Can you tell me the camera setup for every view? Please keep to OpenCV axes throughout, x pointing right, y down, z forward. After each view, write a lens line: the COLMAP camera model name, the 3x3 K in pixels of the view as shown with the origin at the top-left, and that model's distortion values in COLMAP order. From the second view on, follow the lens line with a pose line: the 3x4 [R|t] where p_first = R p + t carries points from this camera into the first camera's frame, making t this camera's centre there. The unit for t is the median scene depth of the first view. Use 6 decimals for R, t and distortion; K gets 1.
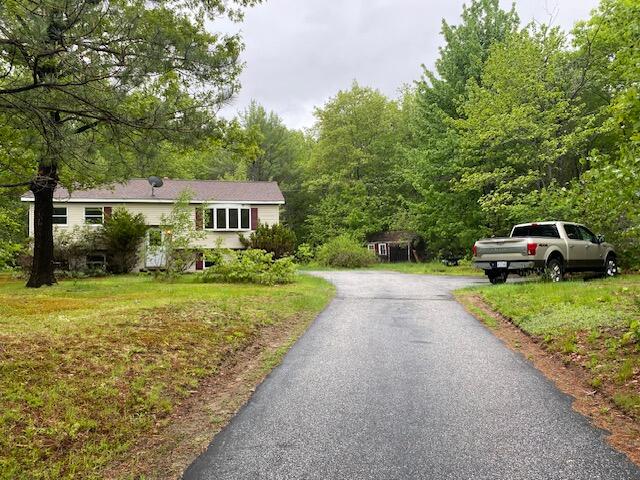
lens RADIAL K [[477.2, 0, 316.7], [0, 477.2, 241.3], [0, 0, 1]] dist [0.061893, -0.102560]
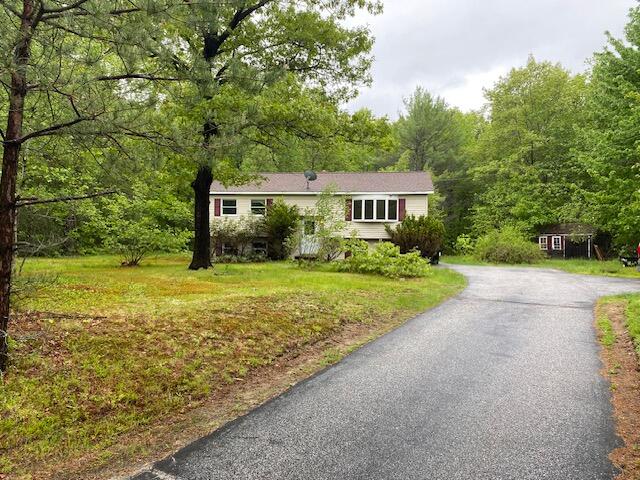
lens RADIAL K [[477.2, 0, 316.7], [0, 477.2, 241.3], [0, 0, 1]] dist [0.061893, -0.102560]
pose [[0.938422, 0.026500, -0.344473, 0.048606], [-0.018060, 0.999453, 0.027687, -0.006394], [0.345018, -0.019761, 0.938388, 0.005985]]
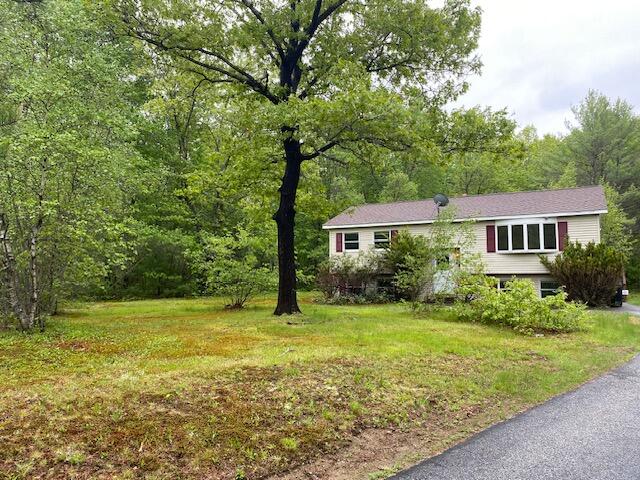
lens RADIAL K [[490.5, 0, 306.2], [0, 490.5, 231.1], [0, 0, 1]] dist [0.060381, -0.128081]
pose [[0.765052, -0.048801, -0.642117, 0.064934], [0.008685, 0.997816, -0.065486, -0.006847], [0.643910, 0.044523, 0.763805, 0.132827]]
